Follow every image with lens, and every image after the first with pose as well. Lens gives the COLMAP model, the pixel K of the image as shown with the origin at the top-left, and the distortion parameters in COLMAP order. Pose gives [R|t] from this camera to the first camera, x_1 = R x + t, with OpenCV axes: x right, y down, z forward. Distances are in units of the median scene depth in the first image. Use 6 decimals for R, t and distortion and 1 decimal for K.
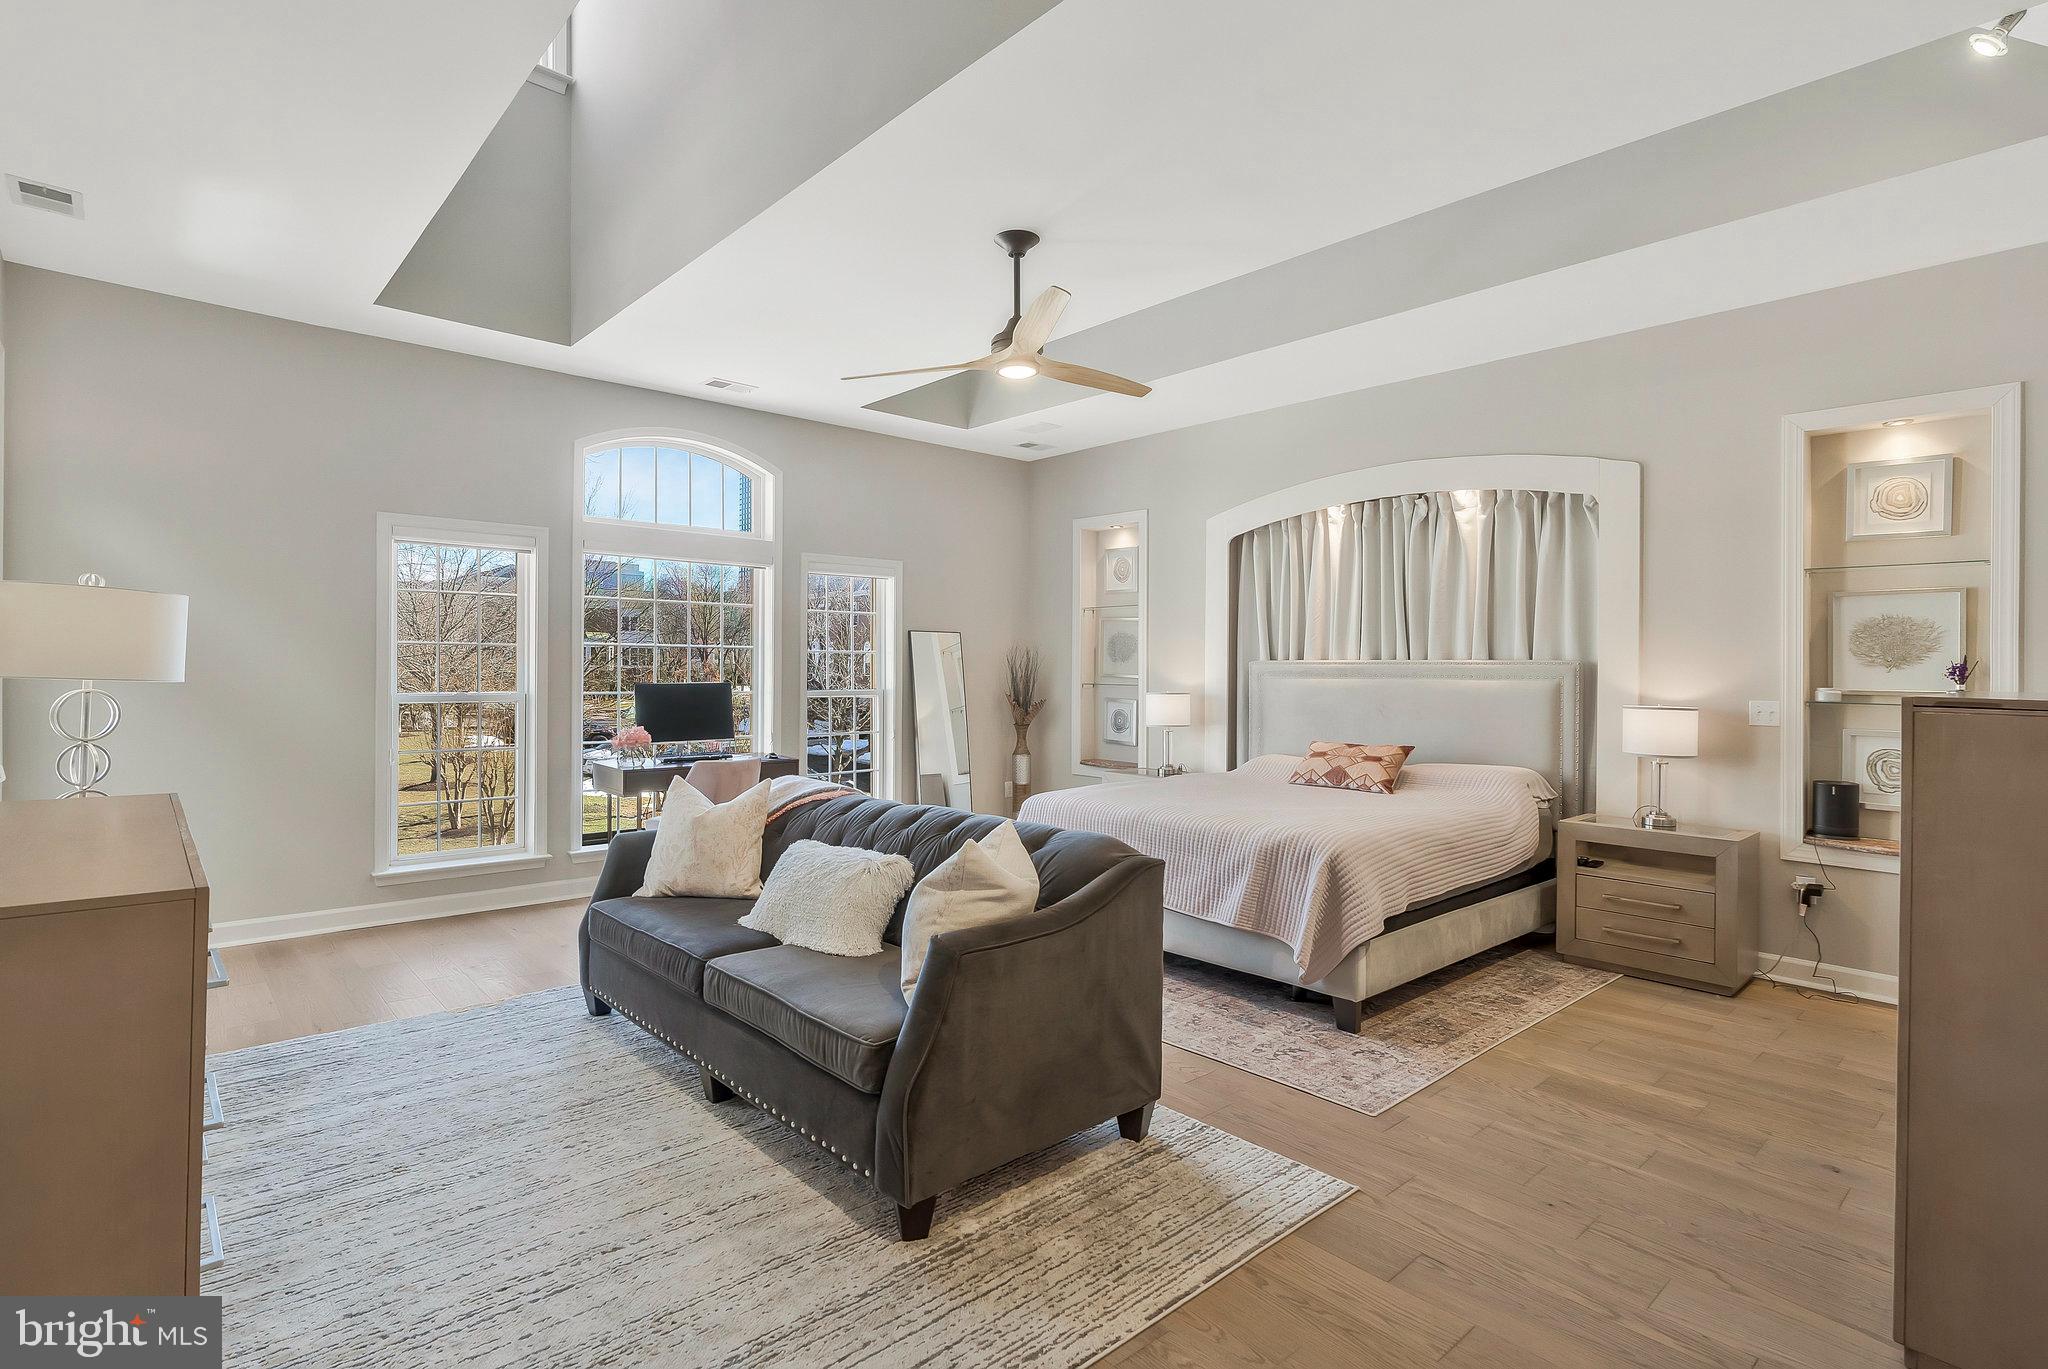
lens RADIAL K [[993.9, 0, 1018.9], [0, 993.9, 672.8], [0, 0, 1]] dist [0.001722, 0.000132]
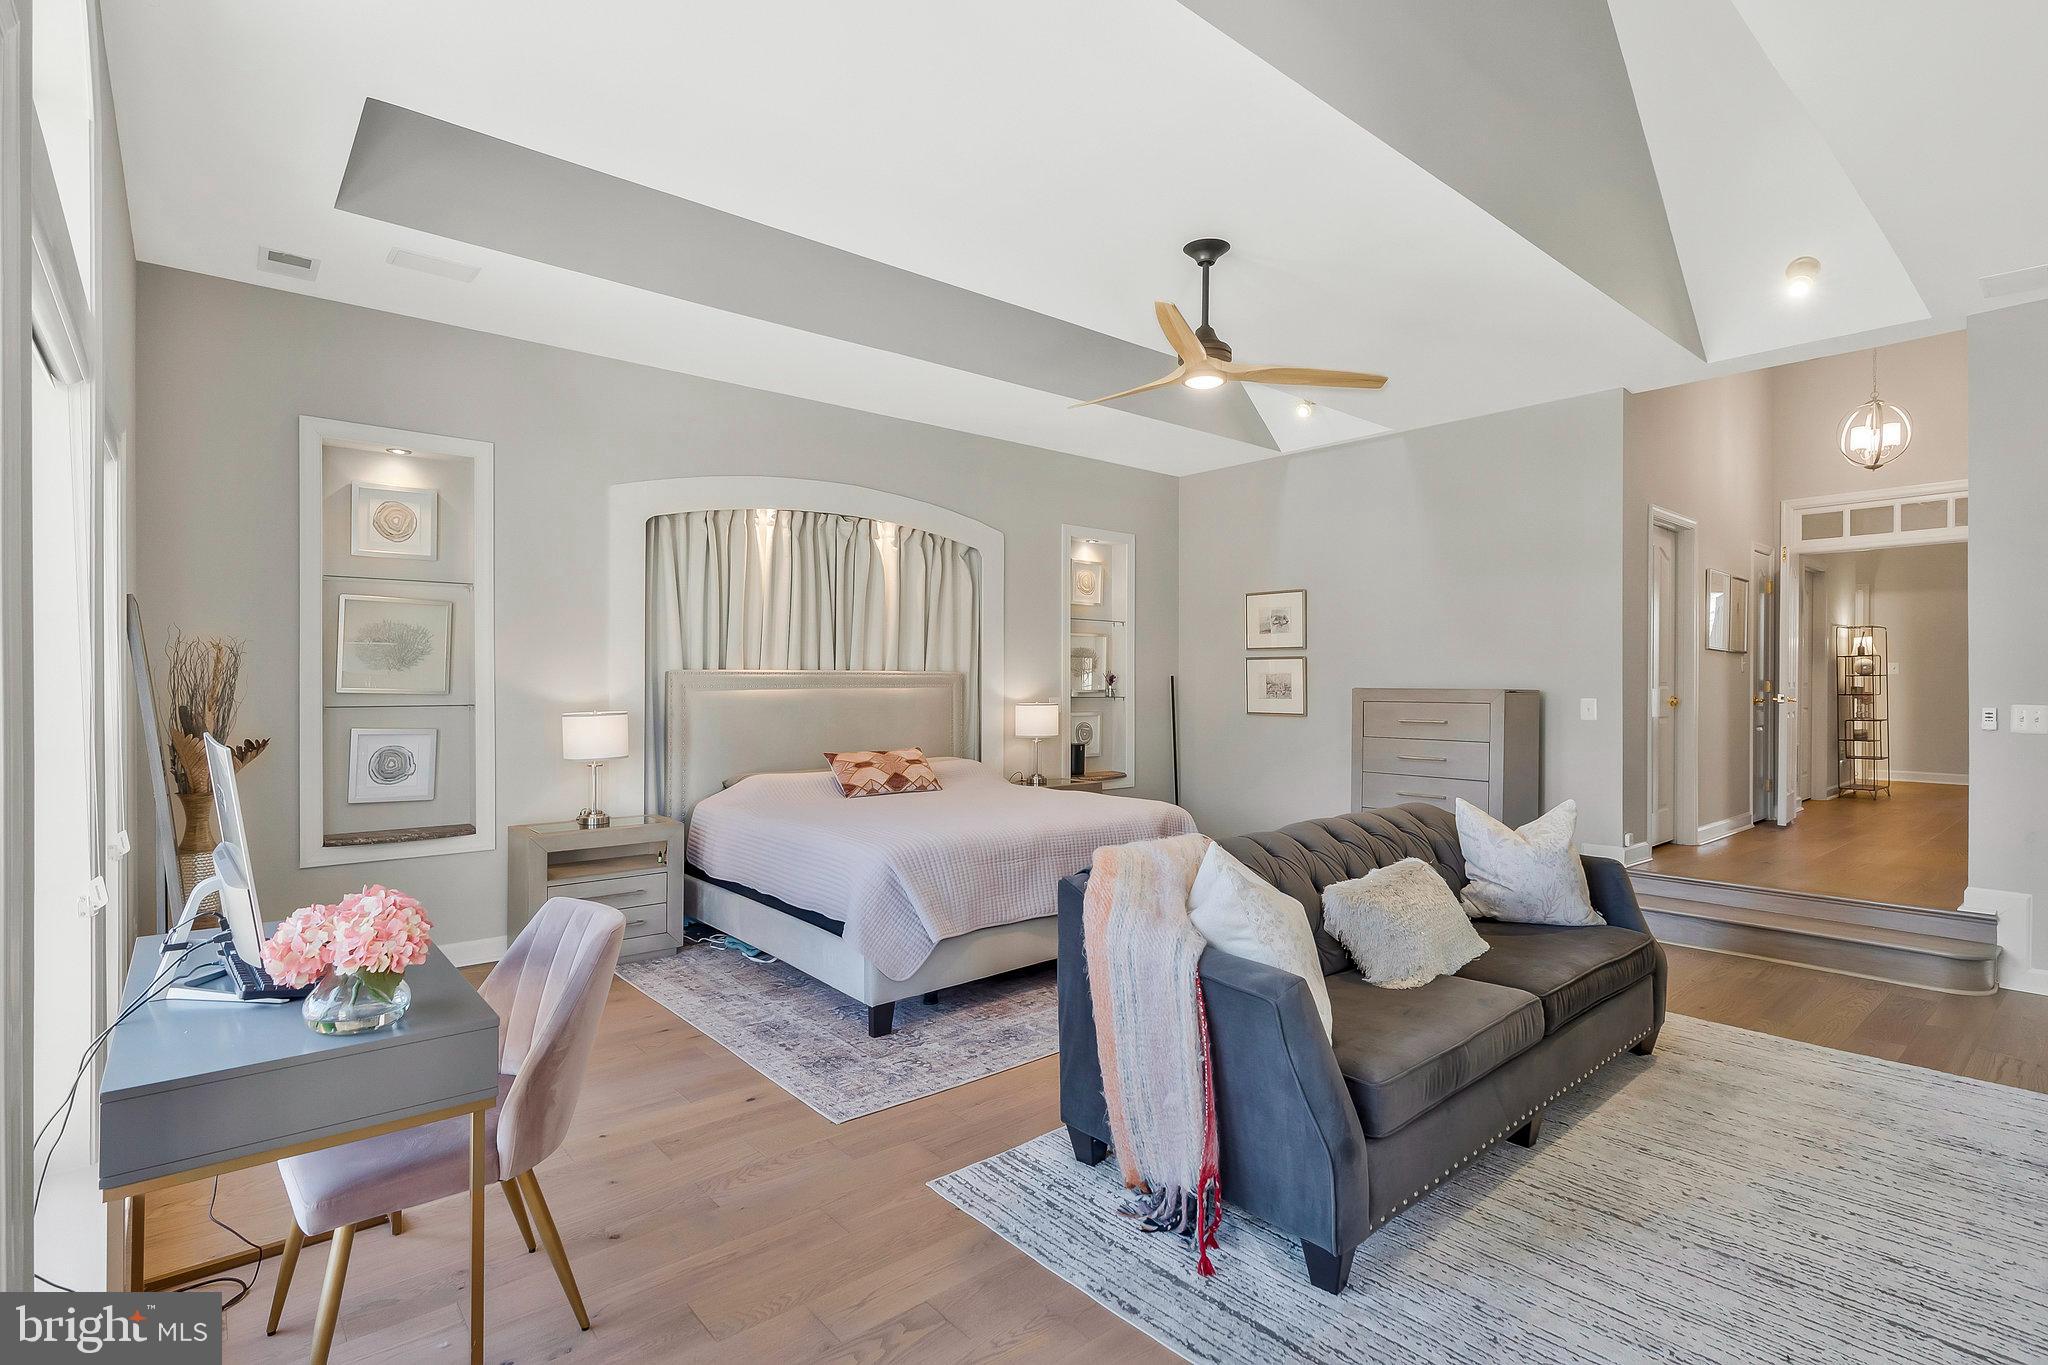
lens RADIAL K [[998.6, 0, 1024.0], [0, 998.6, 682.5], [0, 0, 1]] dist [-0.003448, 0.000100]
pose [[0.030809, -0.010804, 0.999467, -0.712854], [0.002347, 0.999940, 0.010737, -0.011734], [-0.999523, 0.002015, 0.030833, 0.818422]]
